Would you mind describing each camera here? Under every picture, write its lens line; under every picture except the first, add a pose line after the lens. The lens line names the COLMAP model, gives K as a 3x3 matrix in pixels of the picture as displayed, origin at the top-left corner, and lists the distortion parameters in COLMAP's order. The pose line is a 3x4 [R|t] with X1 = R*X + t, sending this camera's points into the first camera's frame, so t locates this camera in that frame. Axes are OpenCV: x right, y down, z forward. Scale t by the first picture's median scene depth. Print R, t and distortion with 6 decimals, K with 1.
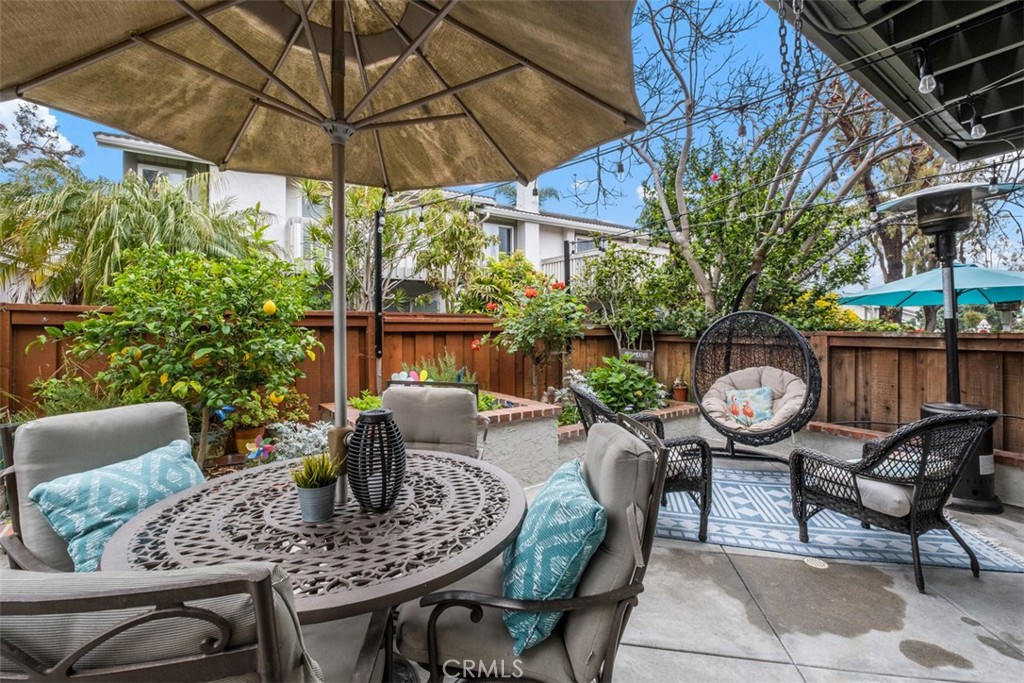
lens RADIAL K [[437.2, 0, 515.5], [0, 437.2, 326.6], [0, 0, 1]] dist [-0.002086, 0.000123]
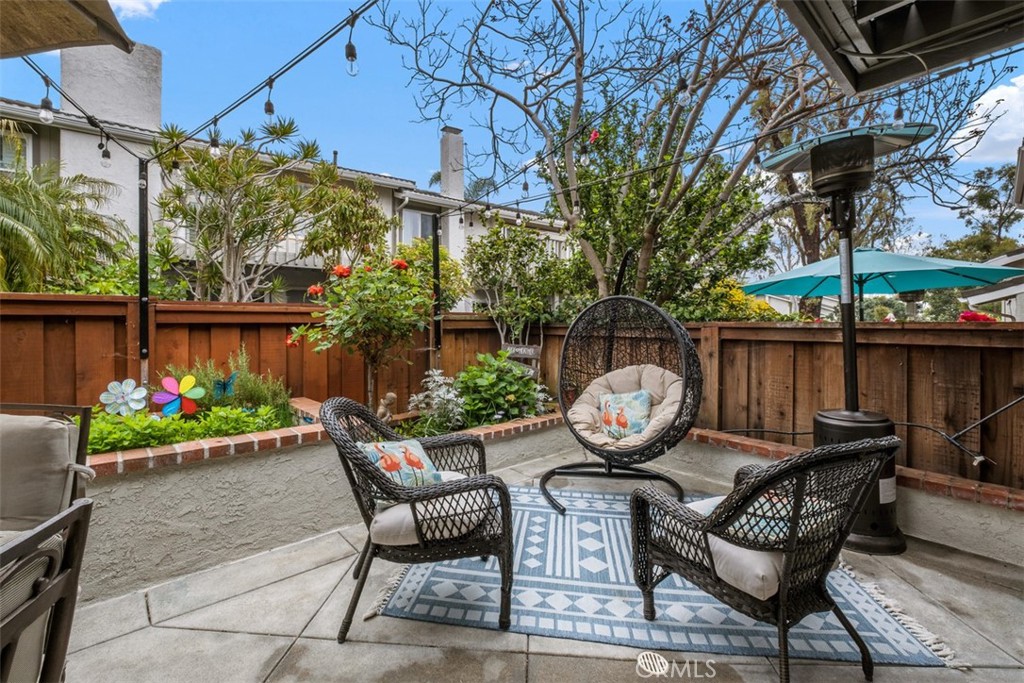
lens RADIAL K [[439.3, 0, 508.8], [0, 439.3, 327.1], [0, 0, 1]] dist [-0.002322, -0.000404]
pose [[0.994658, -0.002588, 0.103194, 0.237487], [0.001299, 0.999920, 0.012562, 0.010412], [-0.103219, -0.012361, 0.994582, 0.213968]]
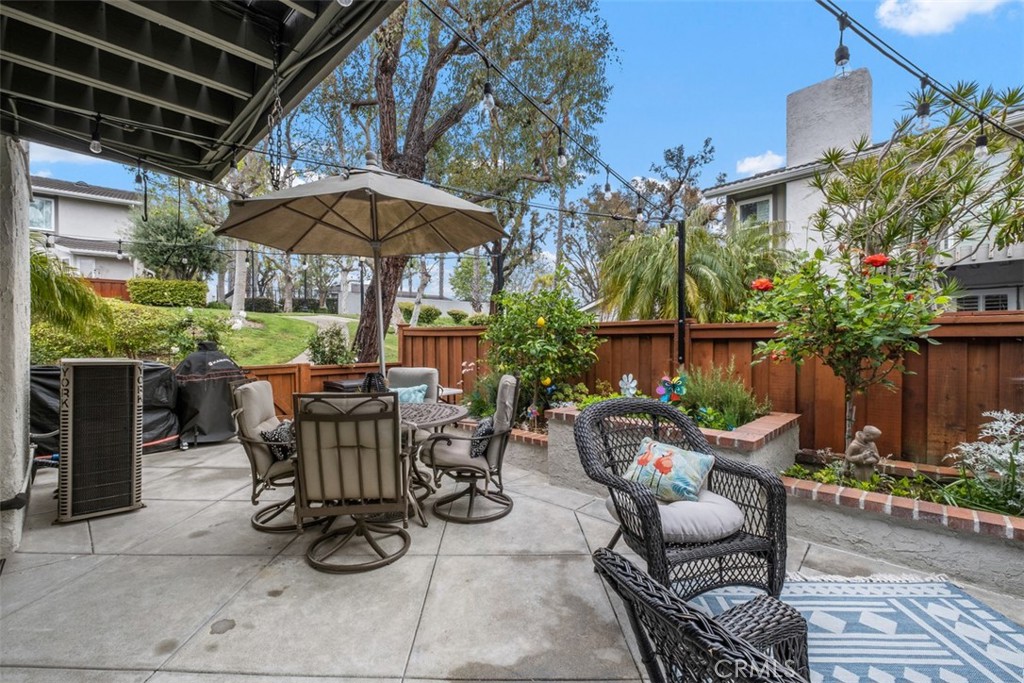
lens RADIAL K [[446.3, 0, 512.0], [0, 446.3, 341.5], [0, 0, 1]] dist [-0.000146, -0.000060]
pose [[0.192765, 0.001259, -0.981244, 0.681822], [0.007068, 0.999971, 0.002672, 0.014479], [0.981220, -0.007450, 0.192750, 0.433413]]
